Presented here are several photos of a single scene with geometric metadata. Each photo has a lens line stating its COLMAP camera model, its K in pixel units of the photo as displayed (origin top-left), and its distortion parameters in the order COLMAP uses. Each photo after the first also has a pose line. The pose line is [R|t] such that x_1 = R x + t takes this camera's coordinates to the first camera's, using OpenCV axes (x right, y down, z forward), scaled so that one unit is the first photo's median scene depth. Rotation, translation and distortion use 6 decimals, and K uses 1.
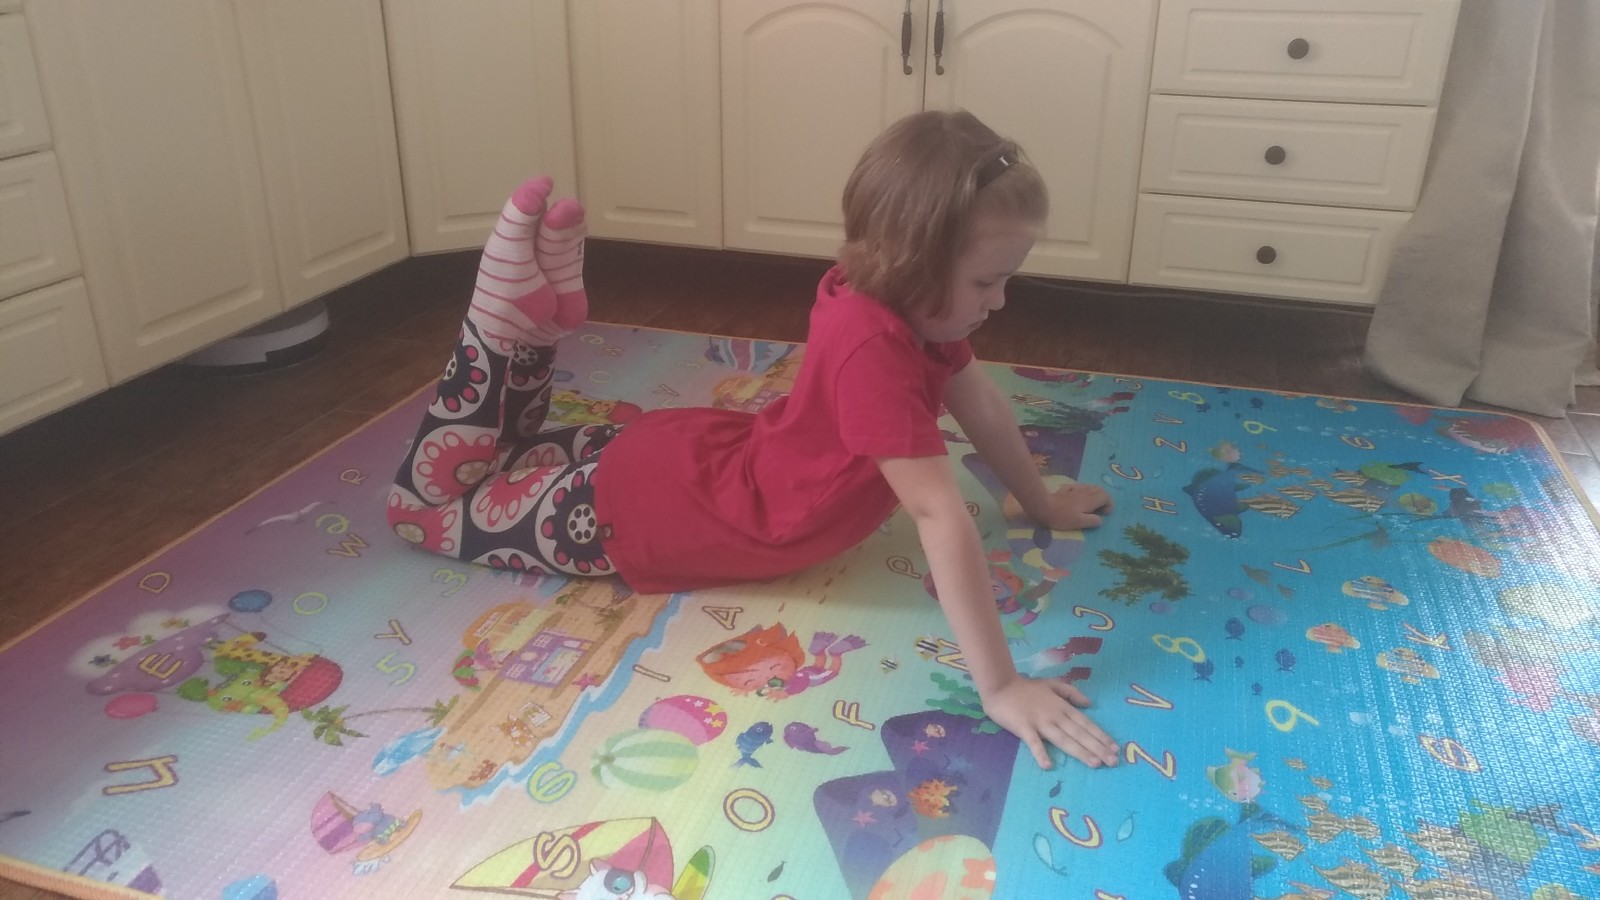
lens RADIAL K [[1302.6, 0, 788.9], [0, 1302.6, 455.5], [0, 0, 1]] dist [-0.003658, 0.055123]
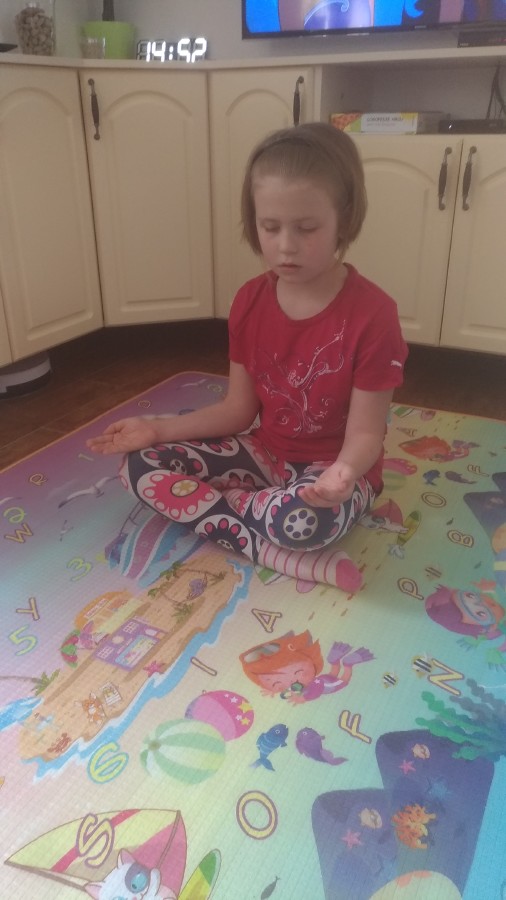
lens RADIAL K [[732.7, 0, 254.8], [0, 732.7, 443.1], [0, 0, 1]] dist [-0.003658, 0.055123]
pose [[0.985911, 0.061885, -0.155403, 0.047178], [-0.059418, 0.998023, 0.020478, -0.077165], [0.156363, -0.010956, 0.987639, 0.301712]]
